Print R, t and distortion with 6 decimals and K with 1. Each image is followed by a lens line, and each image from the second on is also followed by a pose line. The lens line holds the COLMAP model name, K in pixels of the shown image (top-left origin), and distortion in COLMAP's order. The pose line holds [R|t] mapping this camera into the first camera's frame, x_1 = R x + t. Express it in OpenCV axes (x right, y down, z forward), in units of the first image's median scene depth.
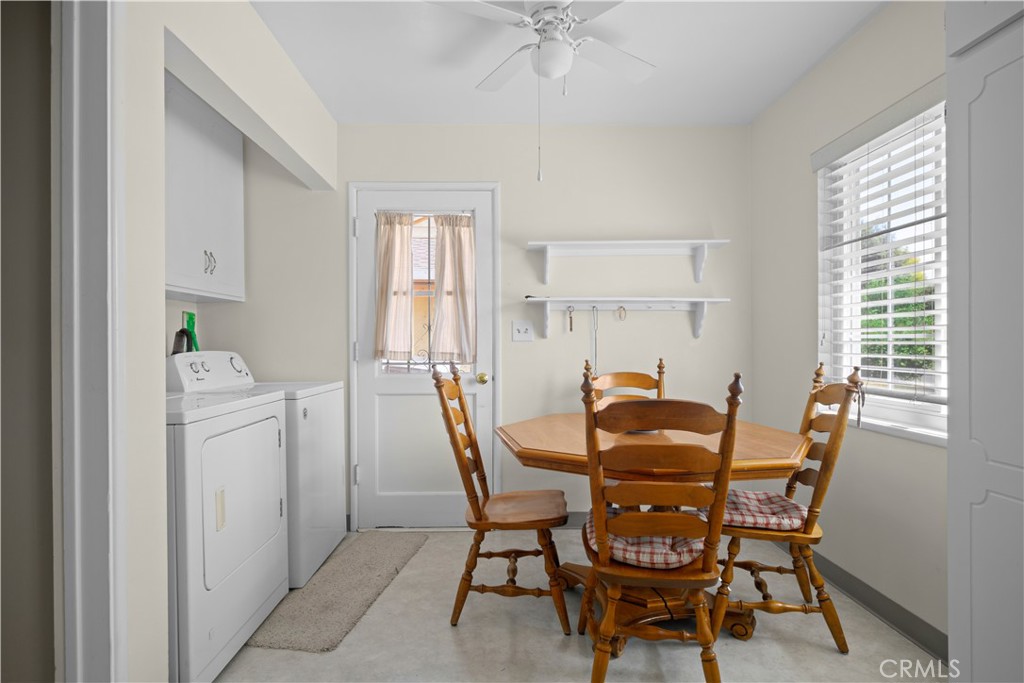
lens RADIAL K [[532.6, 0, 512.1], [0, 532.6, 345.8], [0, 0, 1]] dist [-0.005507, -0.000773]
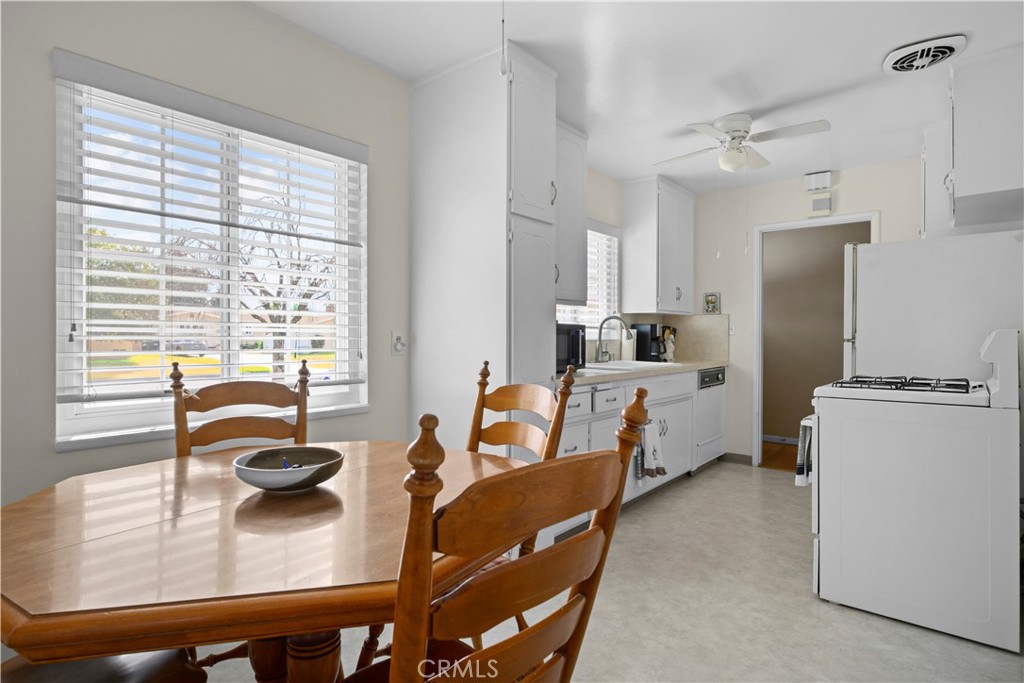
lens RADIAL K [[532.6, 0, 507.7], [0, 532.6, 337.5], [0, 0, 1]] dist [-0.005507, -0.000773]
pose [[-0.747317, 0.007327, 0.664427, -0.221956], [0.003771, 0.999970, -0.006786, 0.001335], [-0.664457, -0.002565, -0.747323, 0.870979]]
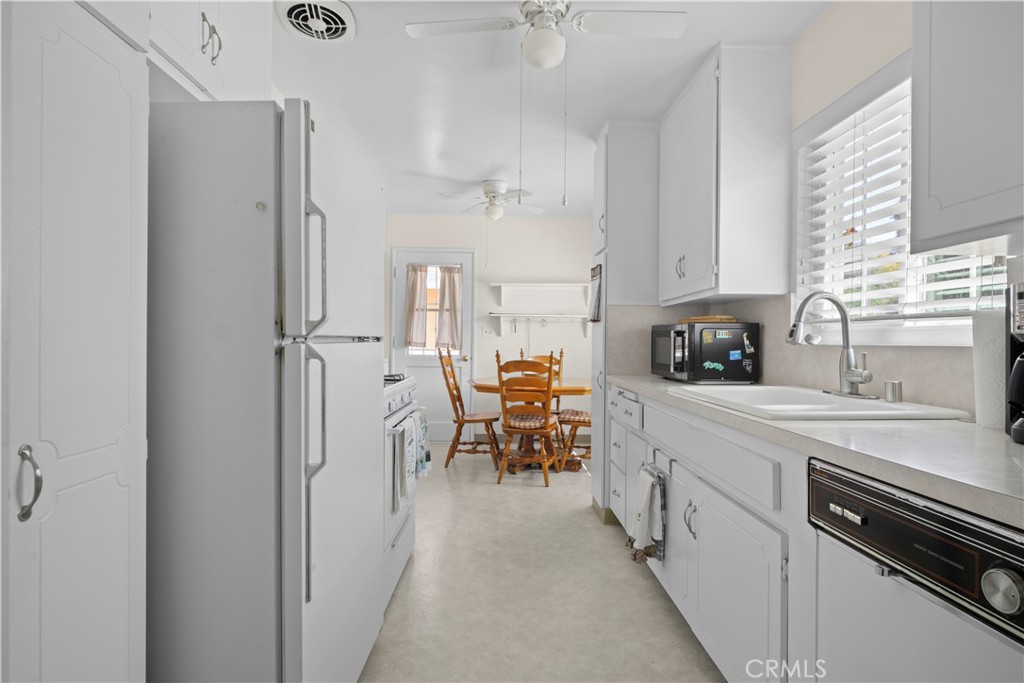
lens RADIAL K [[532.6, 0, 510.2], [0, 532.6, 342.1], [0, 0, 1]] dist [-0.005507, -0.000773]
pose [[0.999851, 0.017035, -0.002800, 0.107017], [-0.017031, 0.999854, 0.001683, 0.001701], [0.002829, -0.001635, 0.999995, -0.843742]]
